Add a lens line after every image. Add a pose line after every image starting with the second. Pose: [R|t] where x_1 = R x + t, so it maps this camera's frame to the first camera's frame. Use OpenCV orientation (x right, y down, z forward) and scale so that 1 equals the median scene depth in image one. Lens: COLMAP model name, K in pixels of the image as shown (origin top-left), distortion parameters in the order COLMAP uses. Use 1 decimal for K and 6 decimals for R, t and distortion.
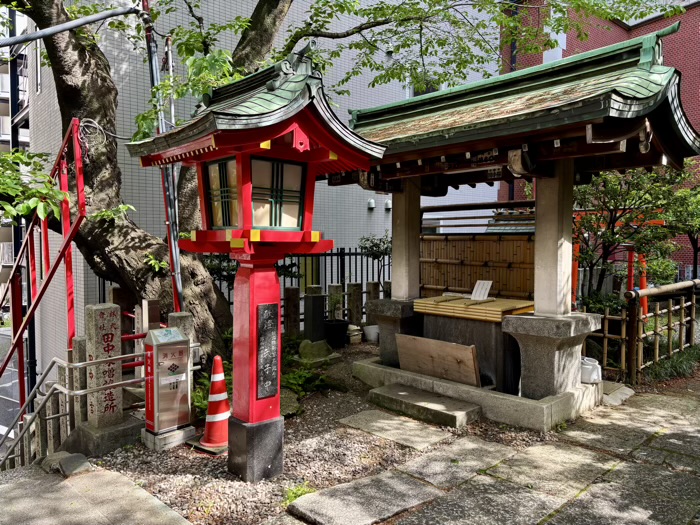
lens RADIAL K [[529.7, 0, 357.4], [0, 529.7, 259.5], [0, 0, 1]] dist [0.047391, -0.060019]
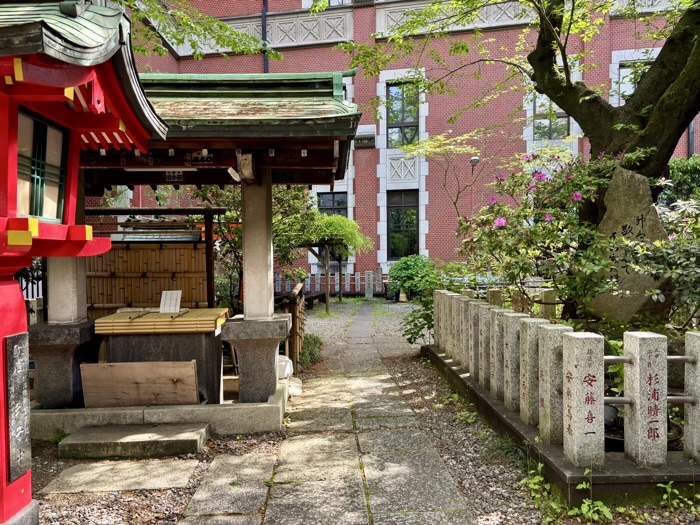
lens RADIAL K [[529.7, 0, 355.7], [0, 529.7, 269.4], [0, 0, 1]] dist [0.047391, -0.060019]
pose [[0.643573, -0.027830, 0.764879, -0.283038], [0.039094, 0.999230, 0.003463, 0.012250], [-0.764386, 0.027673, 0.644165, 0.176399]]
